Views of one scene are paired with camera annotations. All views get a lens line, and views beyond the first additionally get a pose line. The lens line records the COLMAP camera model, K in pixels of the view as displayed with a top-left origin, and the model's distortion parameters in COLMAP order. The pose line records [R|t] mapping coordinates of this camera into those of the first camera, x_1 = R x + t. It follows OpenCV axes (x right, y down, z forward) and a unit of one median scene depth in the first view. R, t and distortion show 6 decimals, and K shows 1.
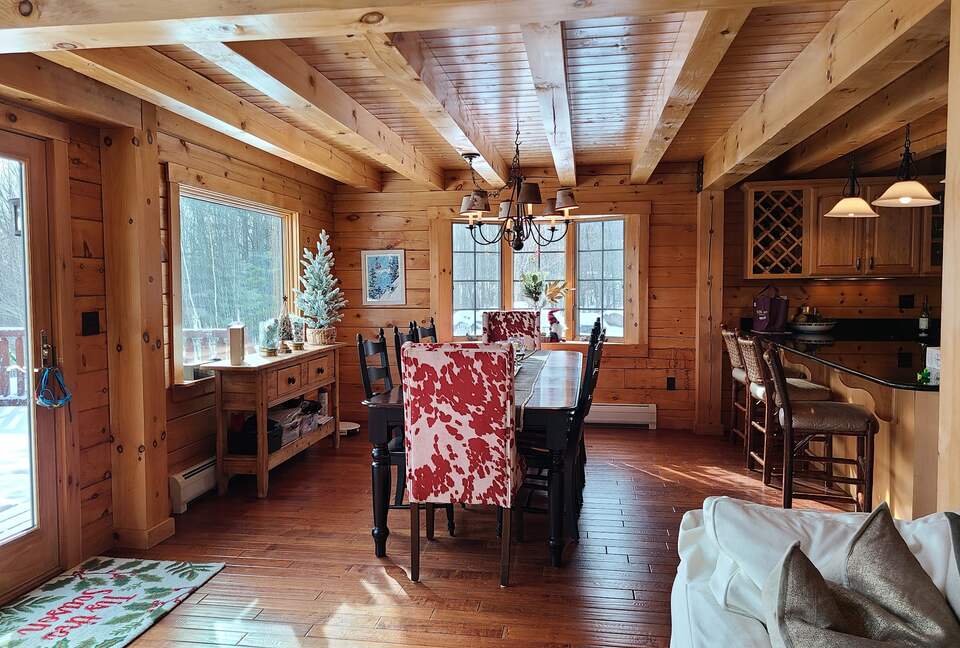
lens RADIAL K [[707.3, 0, 472.9], [0, 707.3, 337.1], [0, 0, 1]] dist [0.032400, -0.000845]
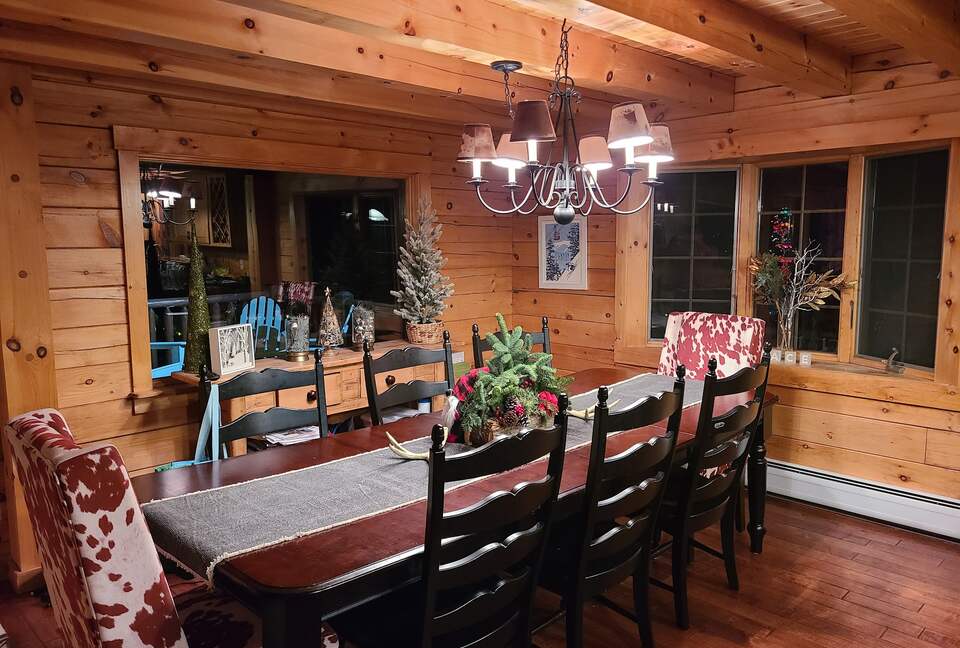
lens RADIAL K [[701.7, 0, 455.0], [0, 701.7, 322.5], [0, 0, 1]] dist [0.024157, -0.000819]
pose [[0.783366, 0.080213, -0.616363, 0.272539], [-0.049833, 0.996551, 0.066354, -0.060454], [0.619559, -0.021264, 0.784662, 0.396025]]
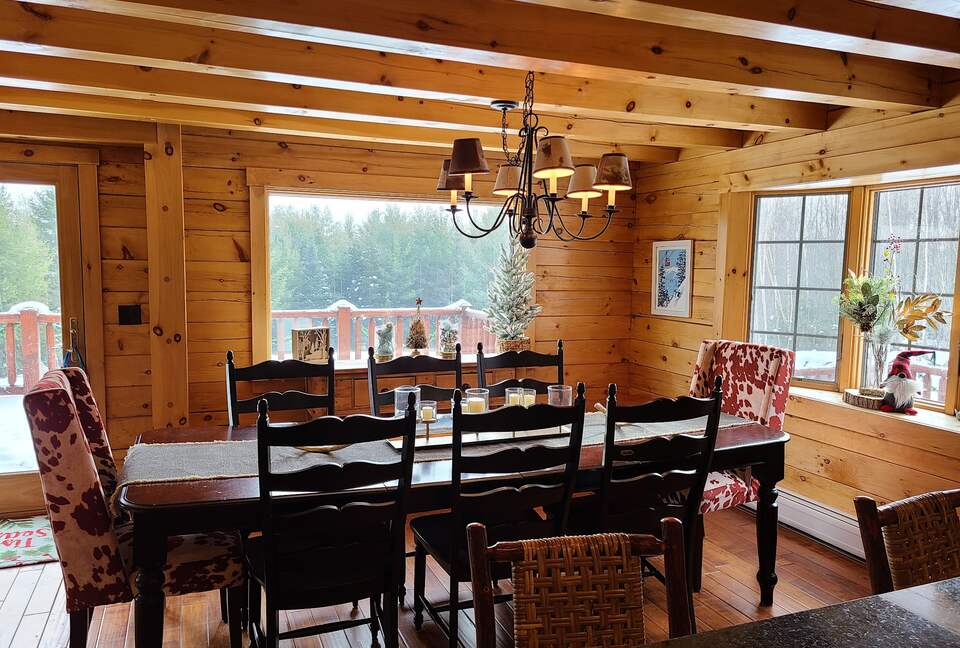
lens RADIAL K [[707.3, 0, 472.9], [0, 707.3, 337.1], [0, 0, 1]] dist [0.032400, -0.000845]
pose [[0.517891, 0.104825, -0.849000, 0.444305], [-0.084282, 0.993888, 0.071302, -0.065997], [0.851285, 0.034628, 0.523560, 0.496080]]
